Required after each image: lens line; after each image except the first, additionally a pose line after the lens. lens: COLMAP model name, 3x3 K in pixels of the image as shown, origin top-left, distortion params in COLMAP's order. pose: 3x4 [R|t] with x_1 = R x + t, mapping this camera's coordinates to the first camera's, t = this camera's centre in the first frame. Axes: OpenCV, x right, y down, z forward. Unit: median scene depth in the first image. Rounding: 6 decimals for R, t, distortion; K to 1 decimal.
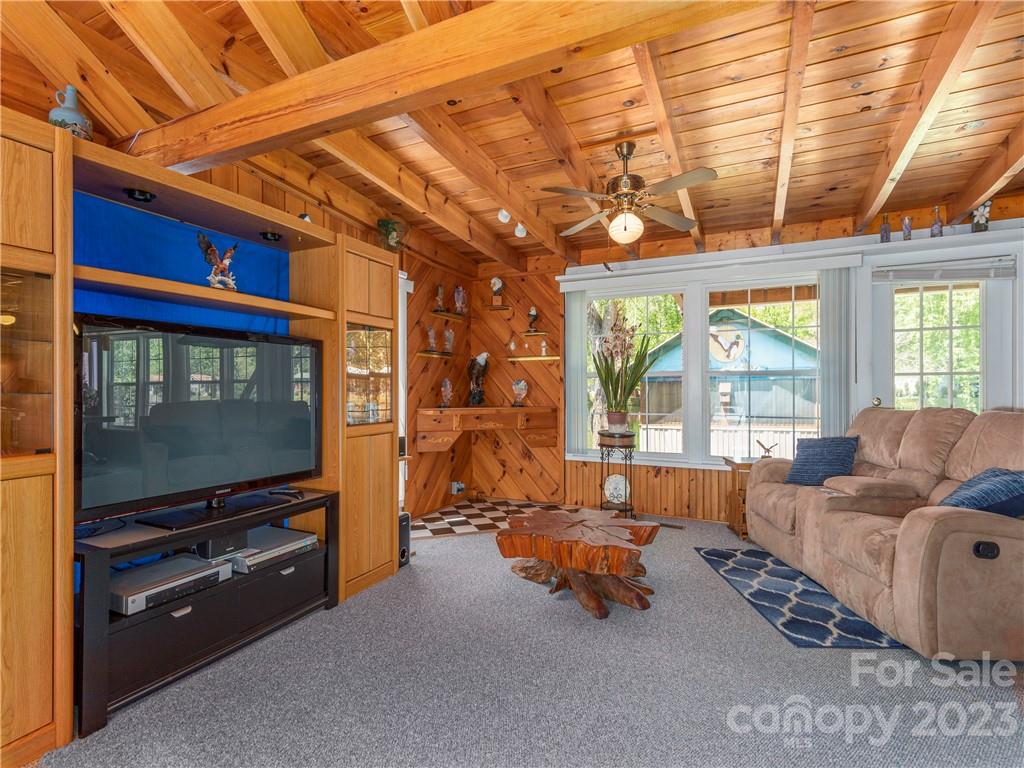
lens RADIAL K [[503.9, 0, 514.4], [0, 503.9, 384.0], [0, 0, 1]] dist [0.004432, 0.001880]
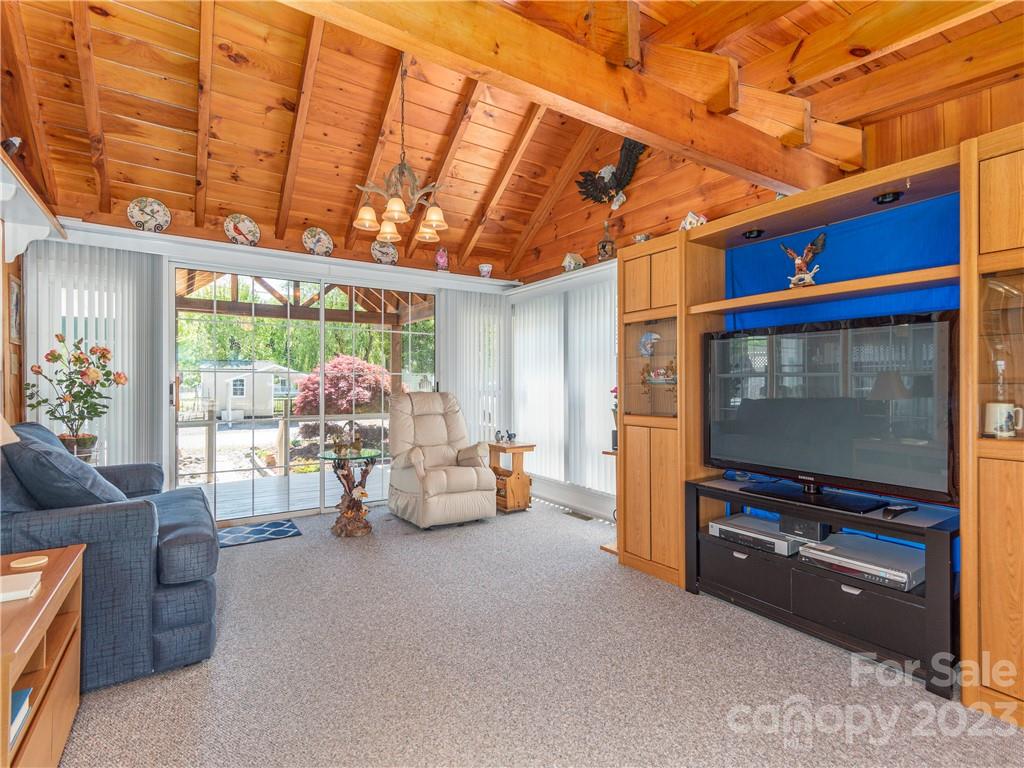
lens RADIAL K [[503.9, 0, 512.7], [0, 503.9, 385.7], [0, 0, 1]] dist [0.004432, 0.001880]
pose [[-0.510635, 0.003773, -0.859789, 0.661905], [0.010695, 0.999941, -0.001964, 0.016192], [0.859731, -0.010199, -0.510645, 1.049319]]
